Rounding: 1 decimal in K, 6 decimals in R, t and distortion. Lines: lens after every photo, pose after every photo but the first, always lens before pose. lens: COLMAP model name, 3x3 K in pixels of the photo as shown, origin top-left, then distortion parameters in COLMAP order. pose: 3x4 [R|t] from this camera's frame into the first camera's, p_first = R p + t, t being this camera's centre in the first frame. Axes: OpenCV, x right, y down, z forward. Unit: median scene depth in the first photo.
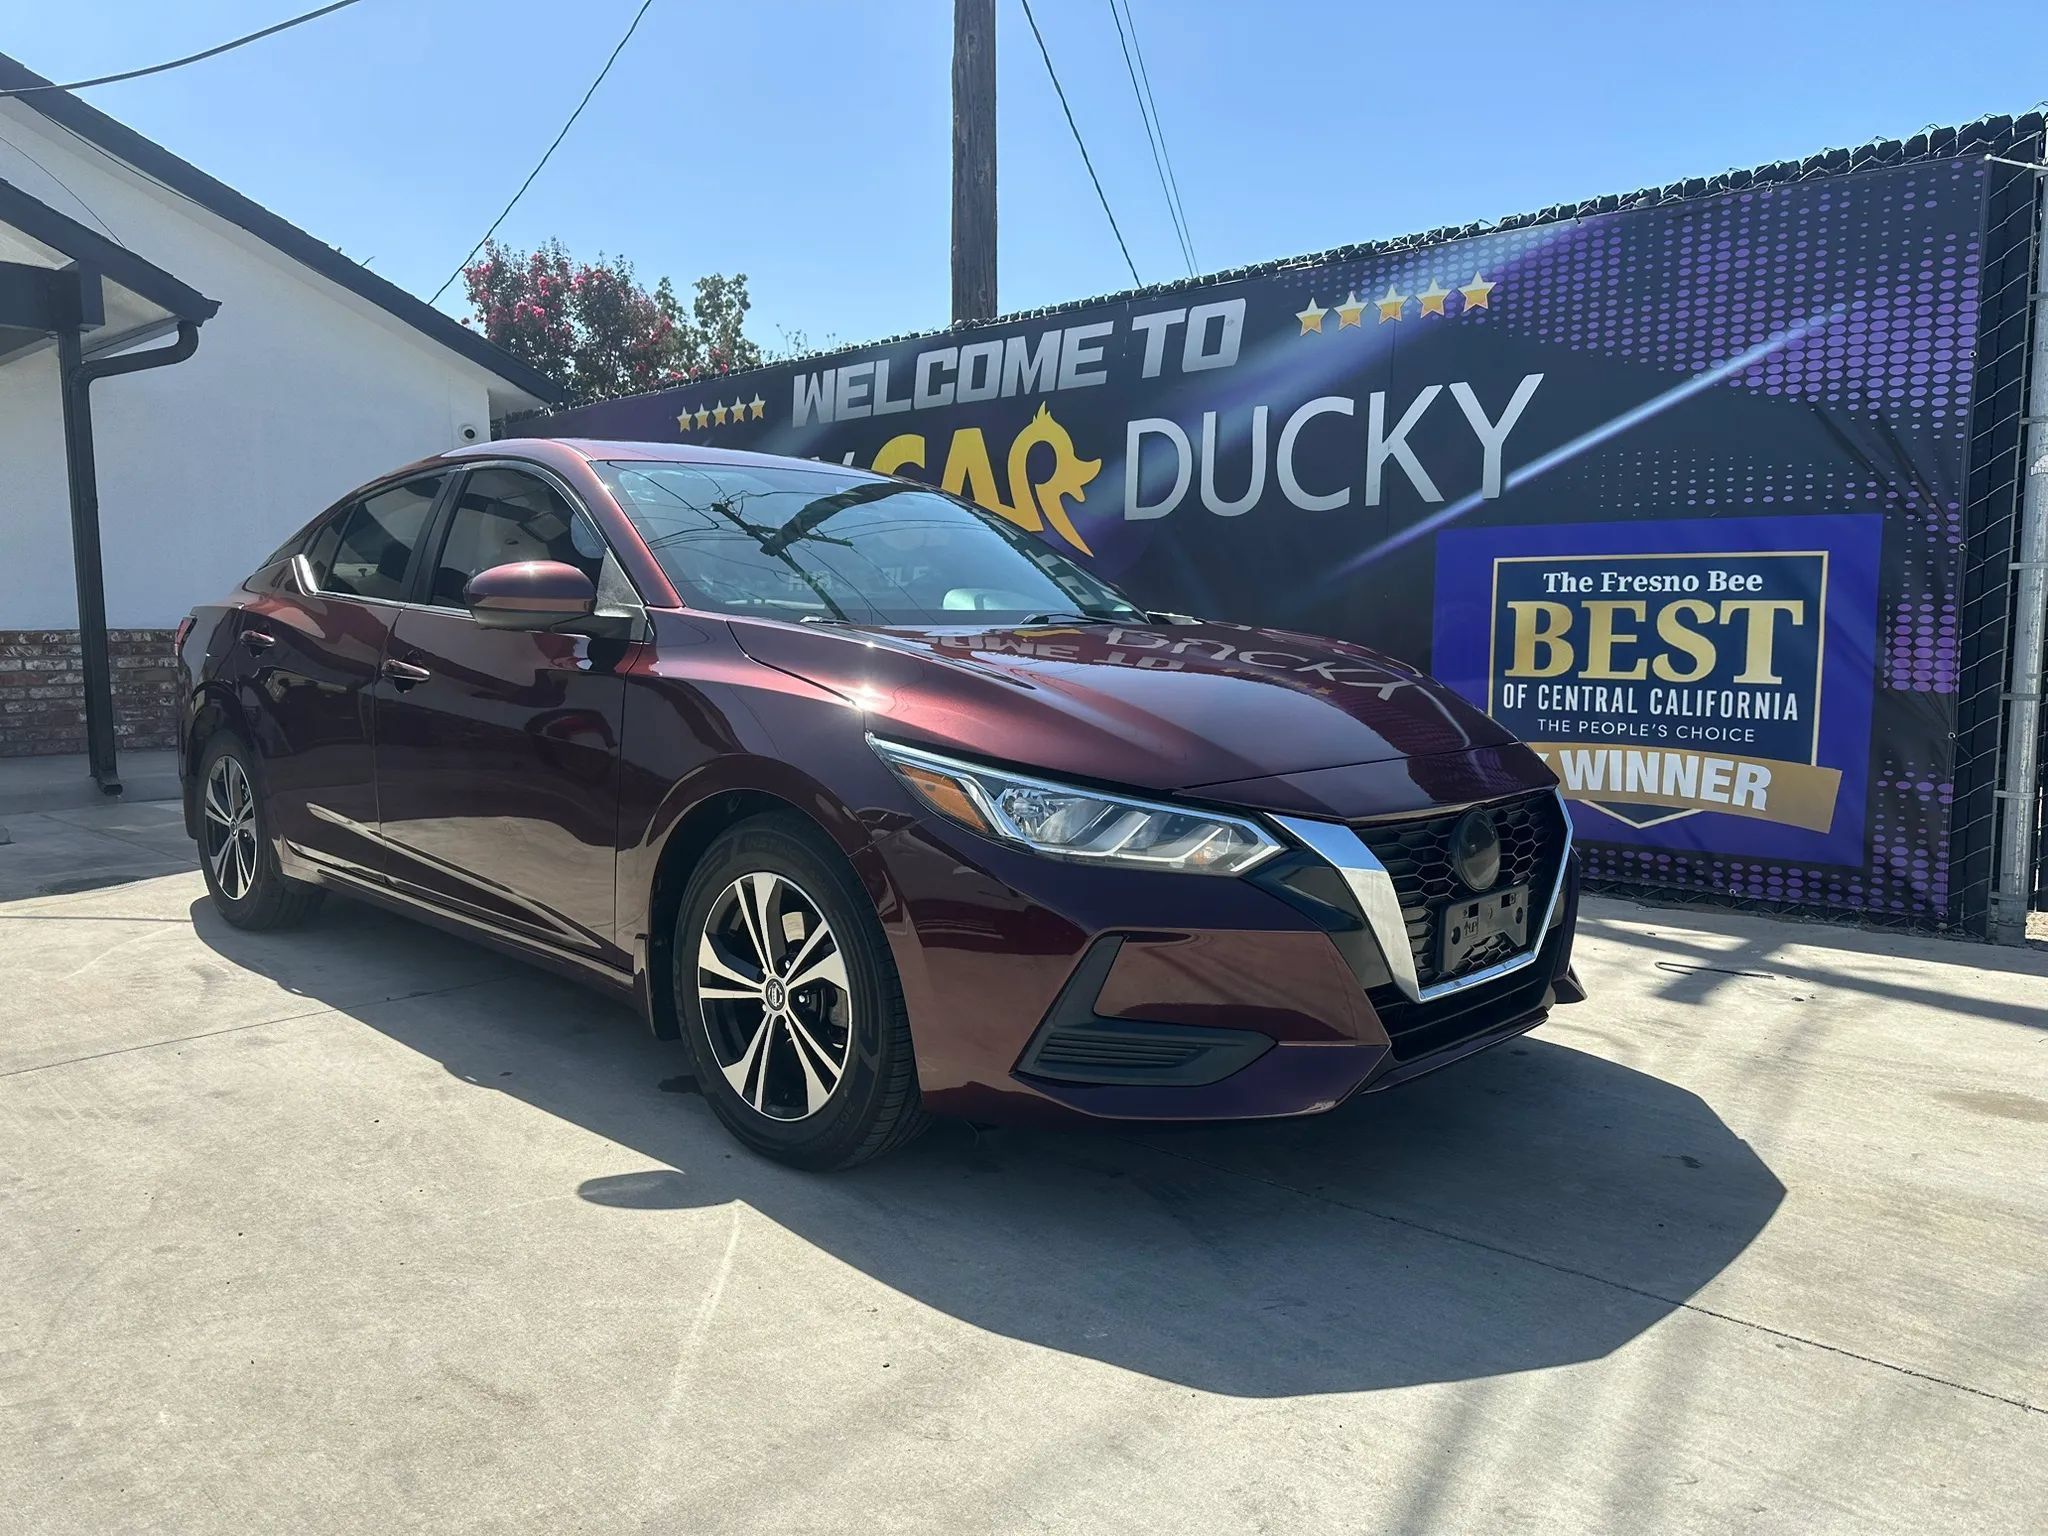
lens RADIAL K [[1430.8, 0, 1009.5], [0, 1430.8, 768.2], [0, 0, 1]] dist [0.056864, -0.058078]
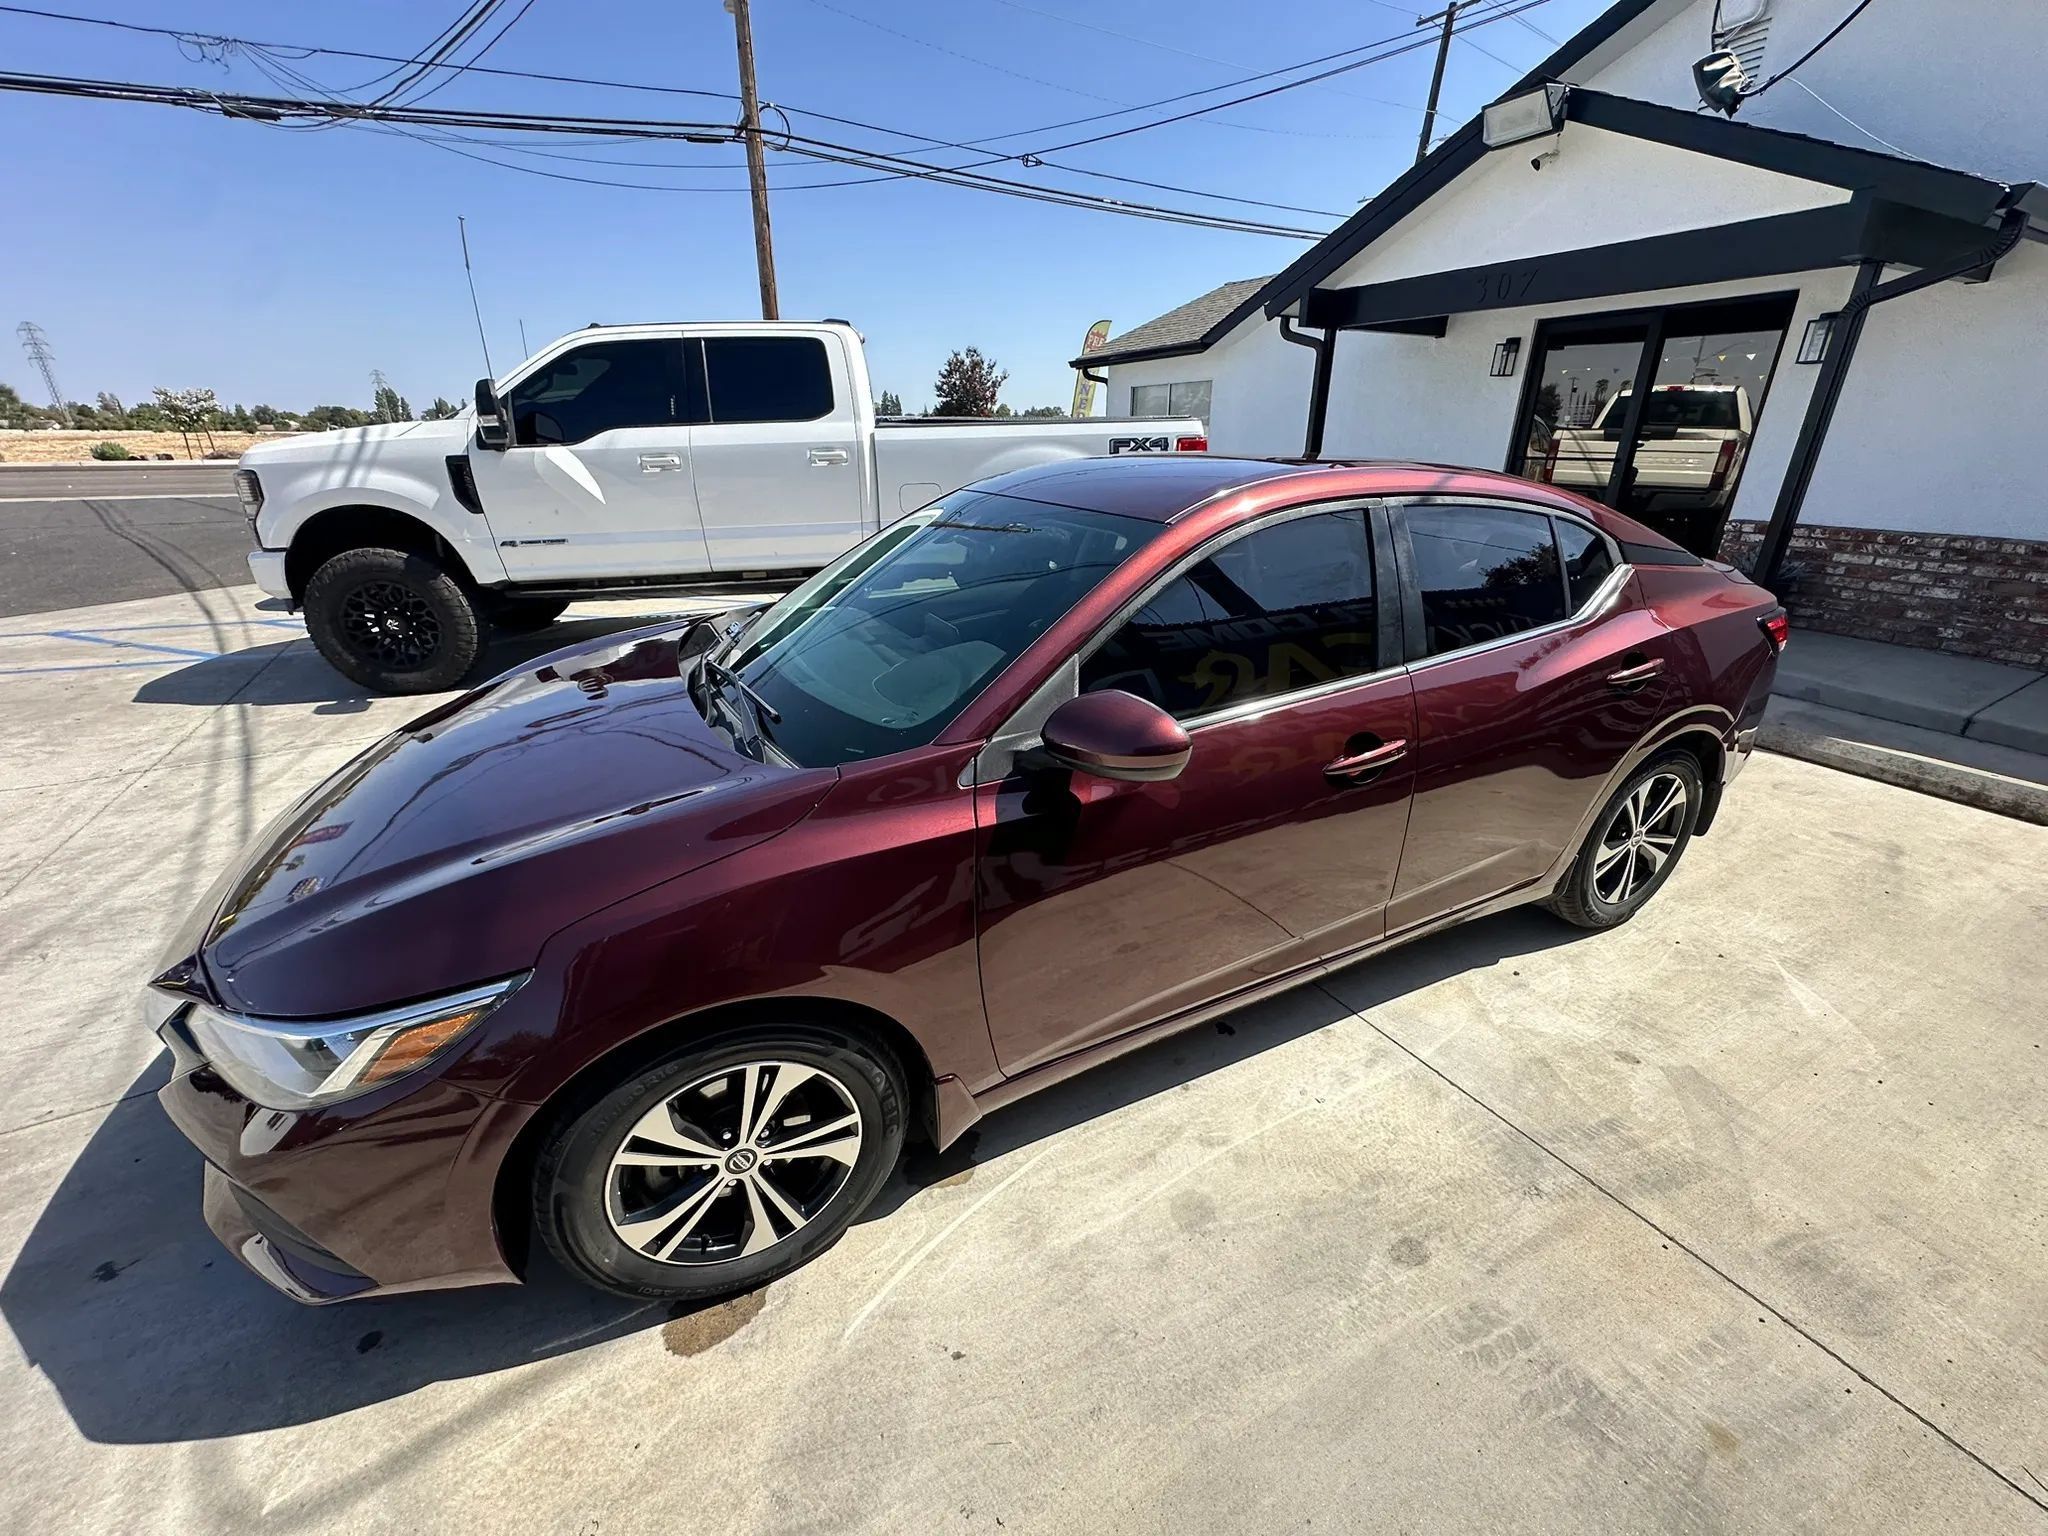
lens RADIAL K [[817.5, 0, 1020.4], [0, 817.5, 769.5], [0, 0, 1]] dist [-0.005330, 0.000891]
pose [[-0.345682, 0.364290, -0.864752, 0.326293], [-0.094045, 0.903475, 0.418197, -0.206419], [0.933627, 0.225889, -0.278055, 0.905208]]
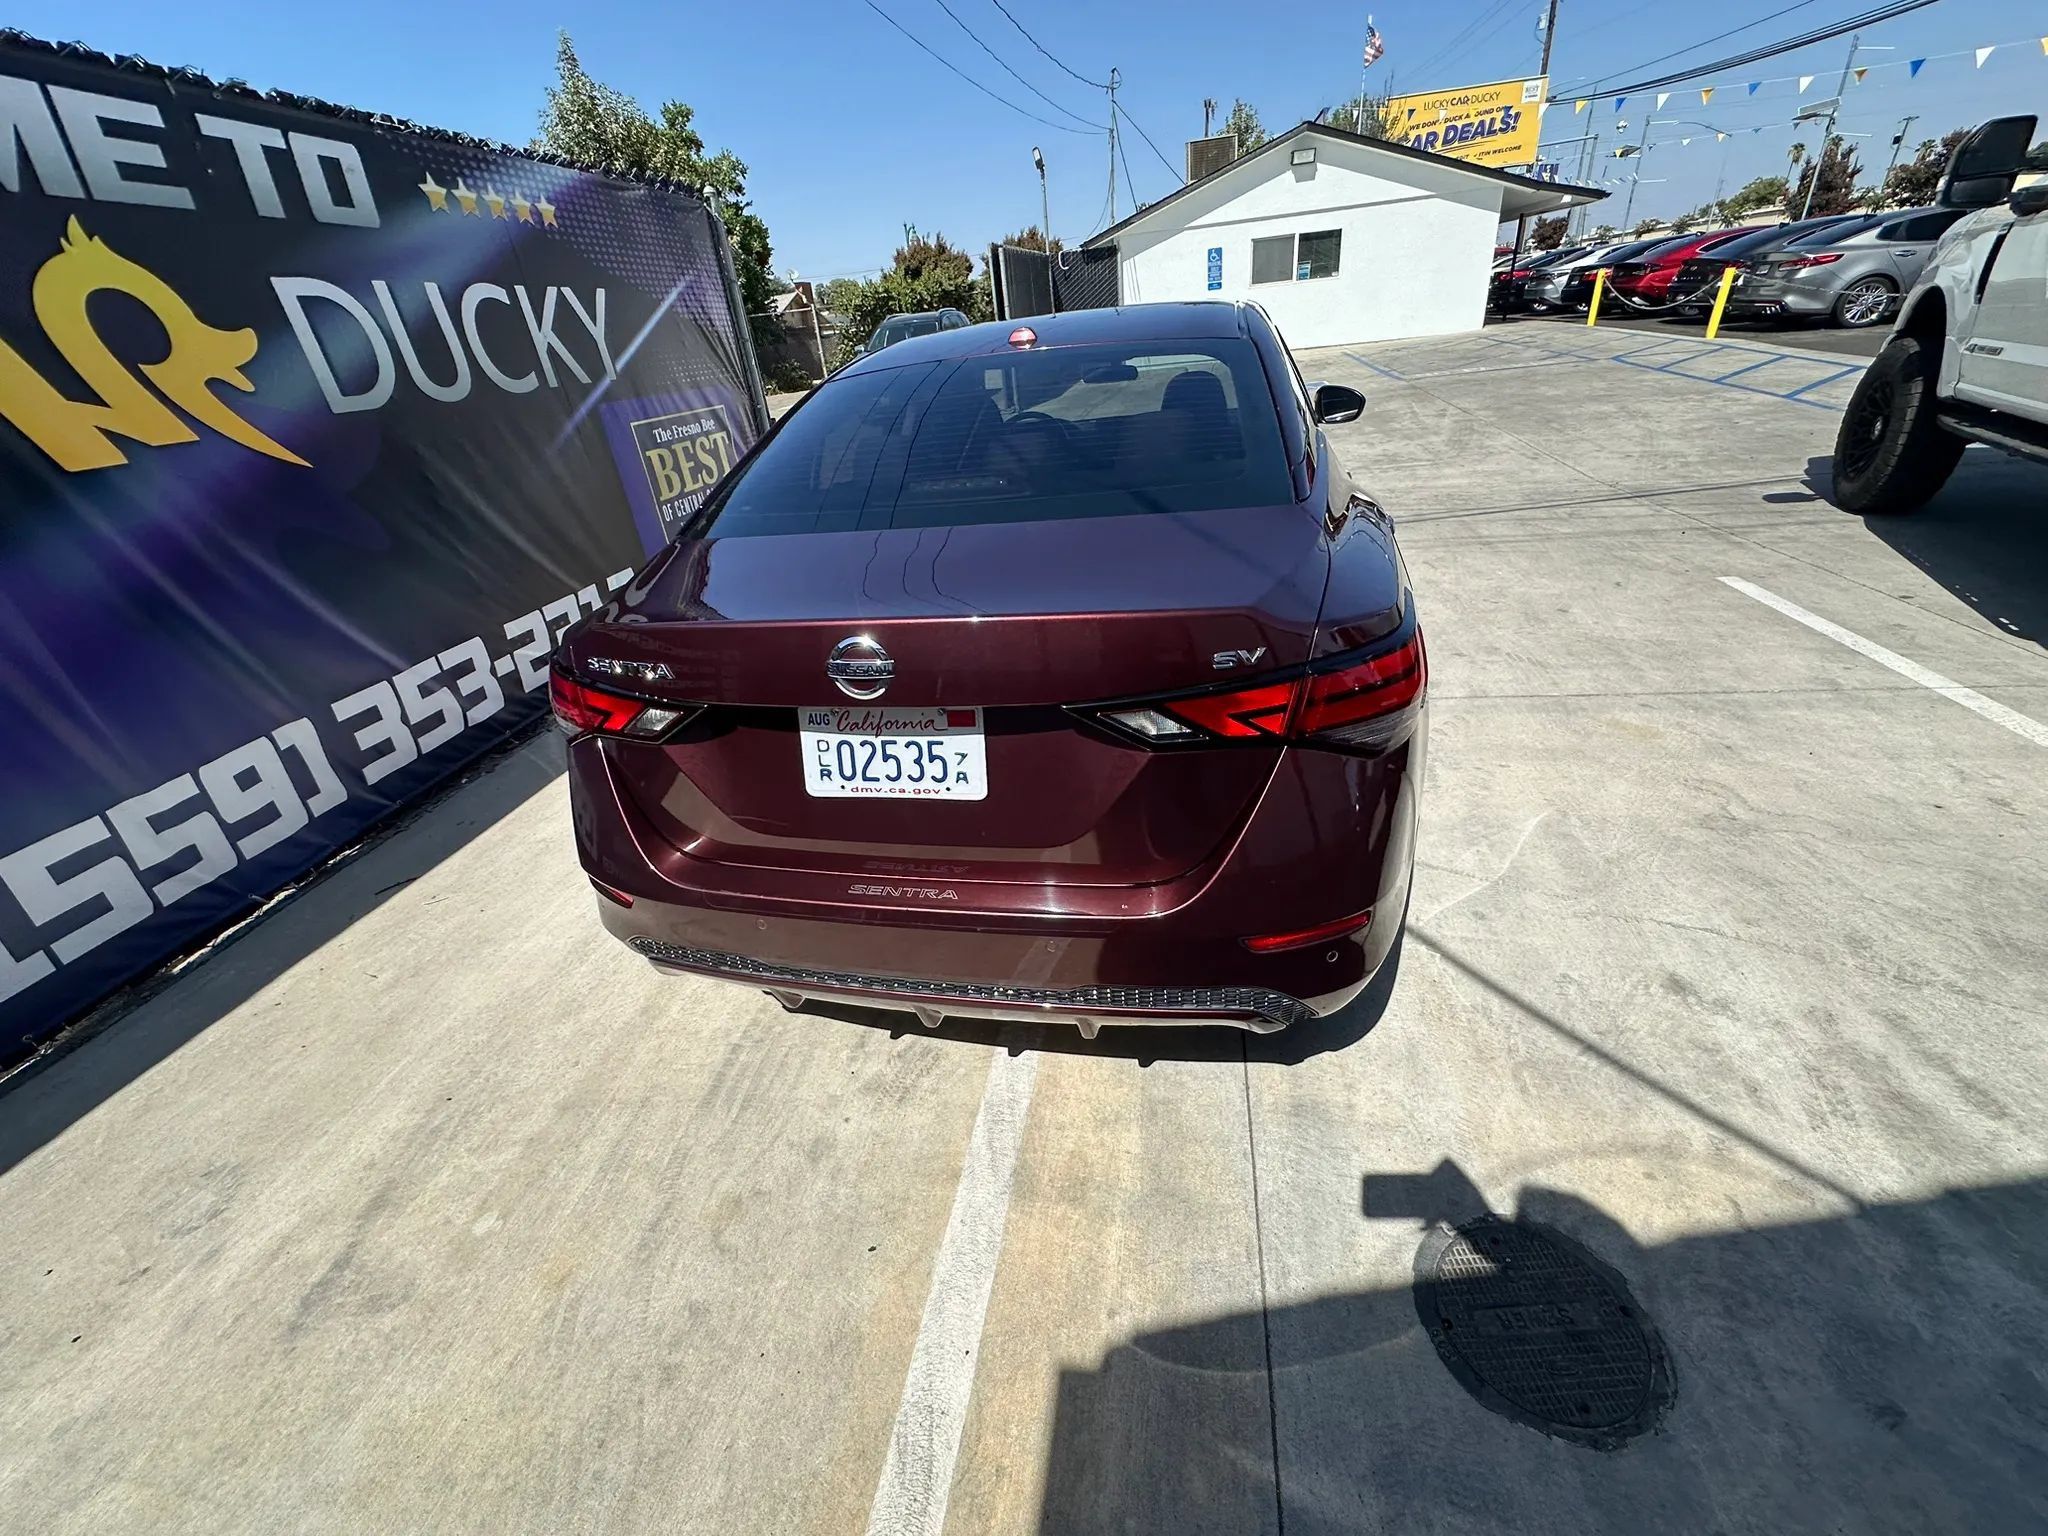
lens RADIAL K [[817.5, 0, 1022.6], [0, 817.5, 768.8], [0, 0, 1]] dist [-0.005330, 0.000891]
pose [[-0.508342, -0.362517, 0.781134, -0.705630], [0.190709, 0.837163, 0.512628, -0.214473], [-0.839773, 0.409559, -0.356430, 1.181978]]
